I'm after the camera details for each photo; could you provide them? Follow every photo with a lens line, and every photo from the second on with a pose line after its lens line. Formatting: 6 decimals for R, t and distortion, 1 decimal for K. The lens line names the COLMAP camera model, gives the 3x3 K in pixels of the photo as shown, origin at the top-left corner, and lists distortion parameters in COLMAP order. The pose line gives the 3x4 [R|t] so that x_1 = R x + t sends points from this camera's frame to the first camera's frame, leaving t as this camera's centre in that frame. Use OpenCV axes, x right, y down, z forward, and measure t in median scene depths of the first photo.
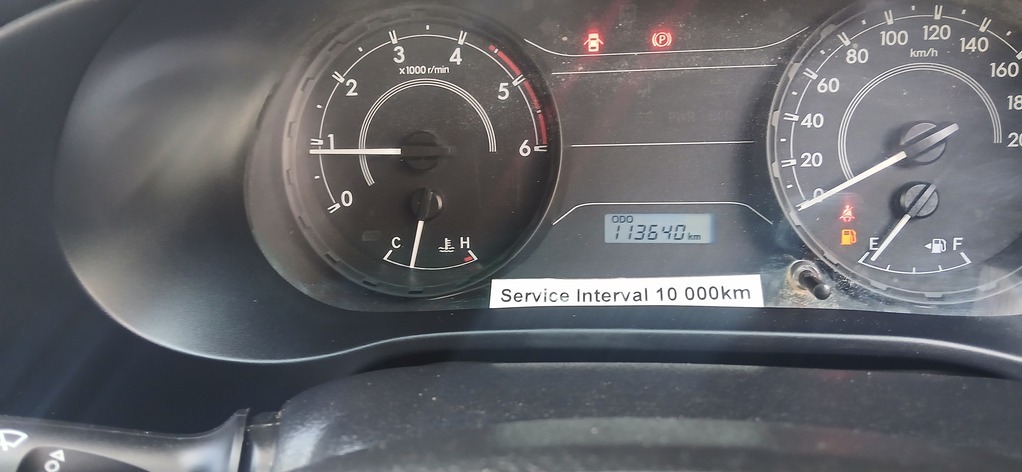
lens RADIAL K [[712.1, 0, 511.7], [0, 712.1, 239.4], [0, 0, 1]] dist [0.027685, -0.000774]
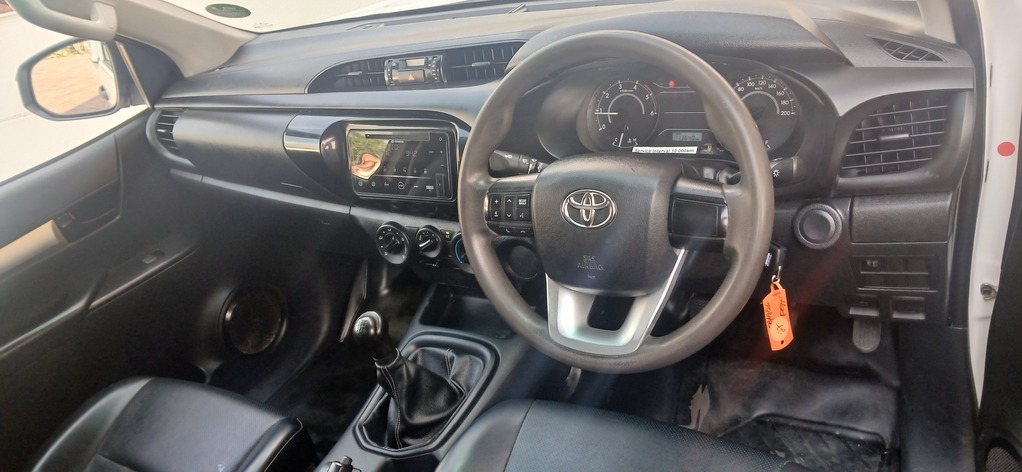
lens RADIAL K [[712.1, 0, 509.3], [0, 712.1, 238.1], [0, 0, 1]] dist [0.027685, -0.000774]
pose [[0.896102, 0.093575, -0.433873, 0.983769], [-0.071943, 0.995219, 0.066055, 0.308208], [0.437980, -0.027978, 0.898549, -2.528265]]
